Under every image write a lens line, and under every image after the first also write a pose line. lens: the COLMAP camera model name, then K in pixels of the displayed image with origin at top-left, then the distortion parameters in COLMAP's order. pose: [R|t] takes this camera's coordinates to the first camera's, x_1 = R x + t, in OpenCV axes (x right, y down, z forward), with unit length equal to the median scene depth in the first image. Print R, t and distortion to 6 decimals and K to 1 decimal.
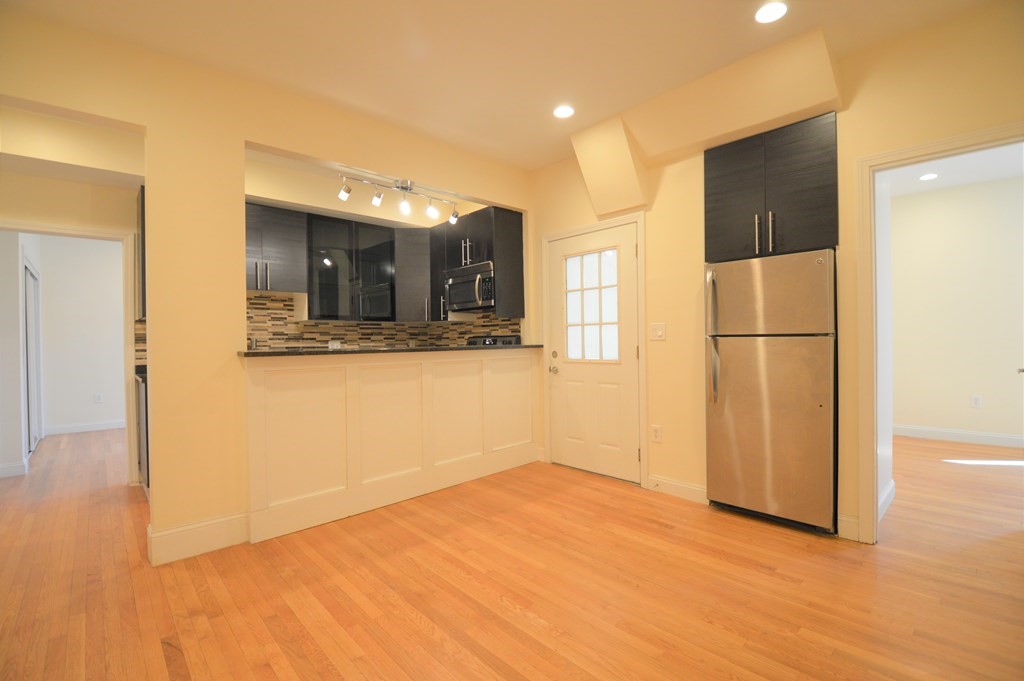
lens RADIAL K [[471.1, 0, 512.0], [0, 471.1, 340.5], [0, 0, 1]] dist [-0.002892, -0.013051]
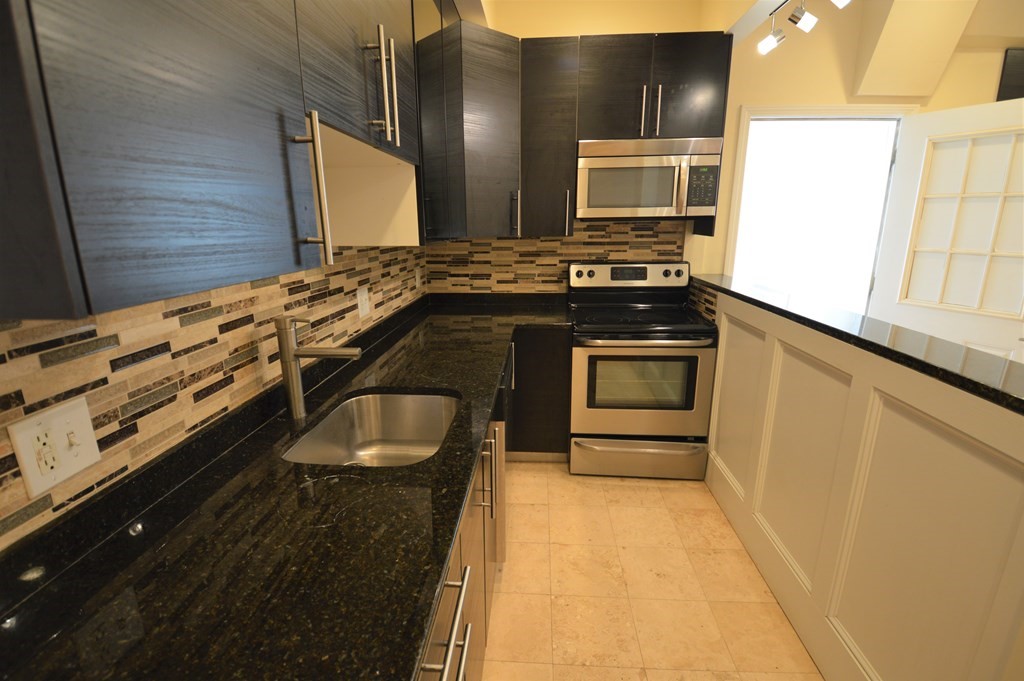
lens RADIAL K [[471.1, 0, 512.0], [0, 471.1, 340.5], [0, 0, 1]] dist [-0.002892, -0.013051]
pose [[0.715254, -0.161566, 0.679932, -0.601287], [-0.000510, 0.972789, 0.231691, -0.052549], [-0.698865, -0.166065, 0.695709, 0.647895]]
